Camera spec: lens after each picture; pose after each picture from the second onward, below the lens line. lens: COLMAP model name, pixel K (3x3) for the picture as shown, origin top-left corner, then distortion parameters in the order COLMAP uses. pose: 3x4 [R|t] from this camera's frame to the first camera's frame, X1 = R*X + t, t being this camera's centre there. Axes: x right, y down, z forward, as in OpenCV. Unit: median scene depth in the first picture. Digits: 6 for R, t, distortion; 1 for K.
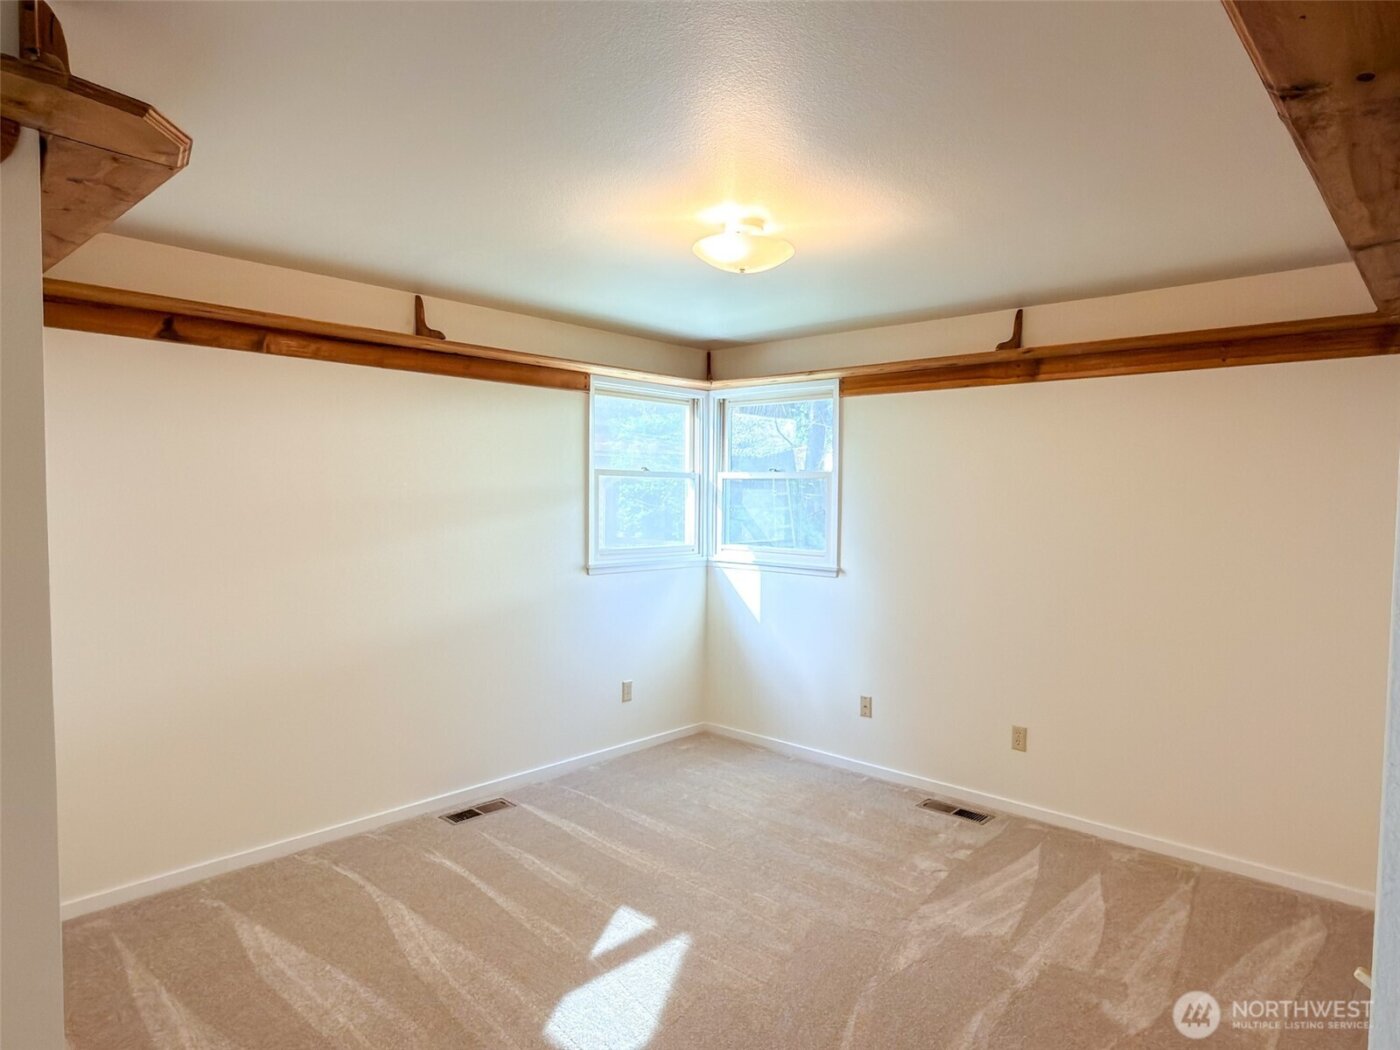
lens RADIAL K [[848.2, 0, 696.2], [0, 848.2, 524.7], [0, 0, 1]] dist [-0.006254, -0.002686]
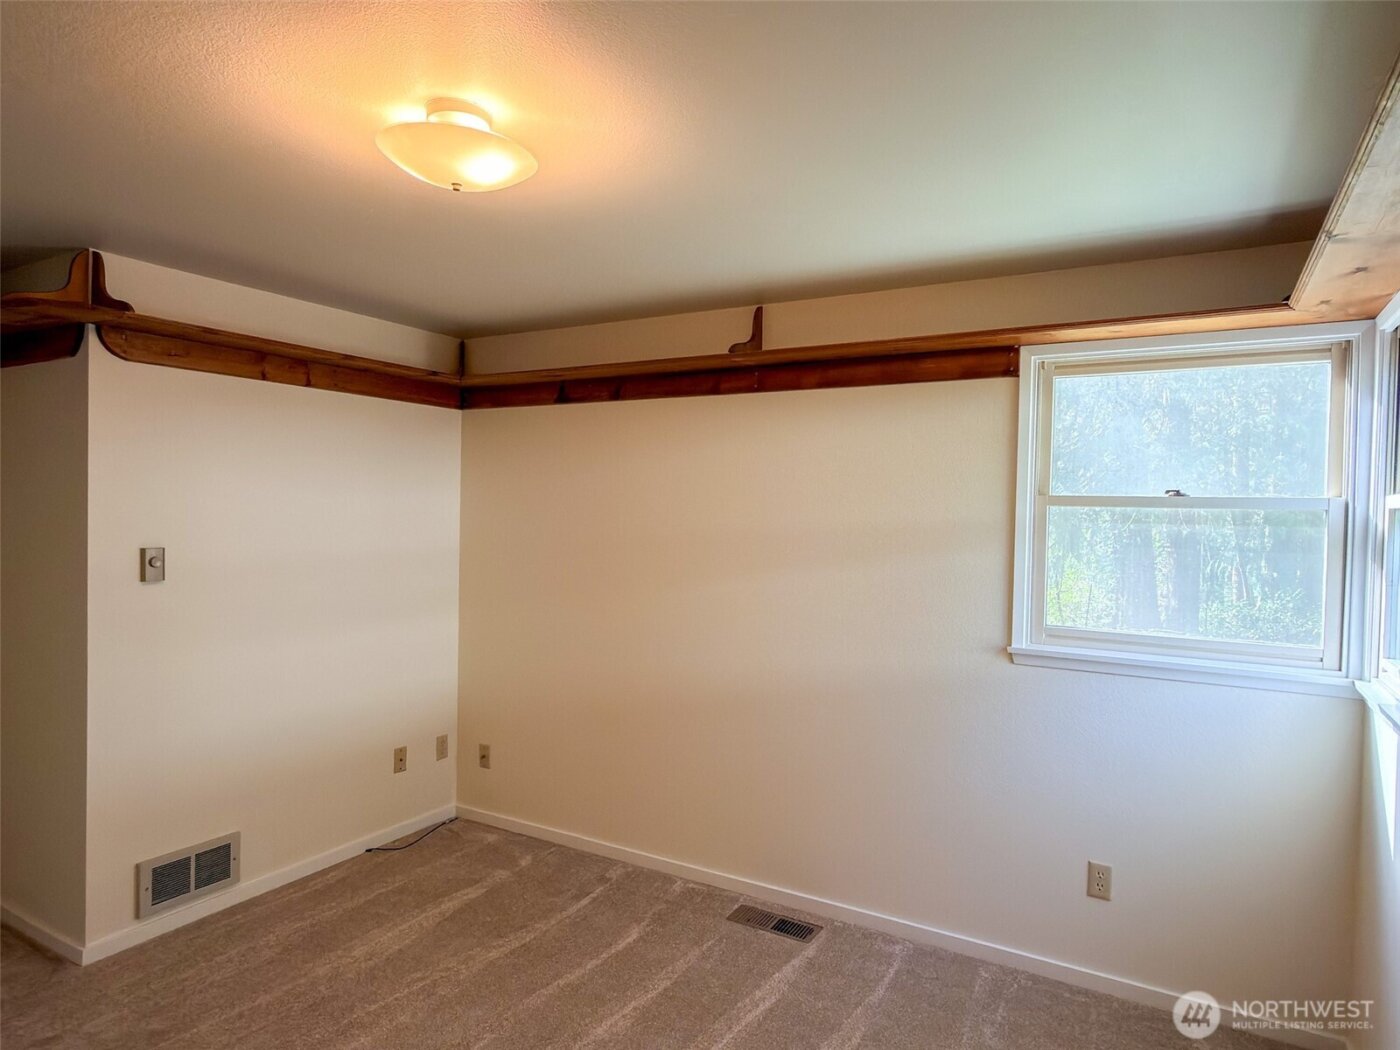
lens RADIAL K [[848.2, 0, 697.3], [0, 848.2, 521.5], [0, 0, 1]] dist [-0.006254, -0.002686]
pose [[0.211942, 0.014196, -0.977179, 0.445337], [-0.046016, 0.998930, 0.004532, -0.039527], [0.976198, 0.044005, 0.212369, 0.640369]]
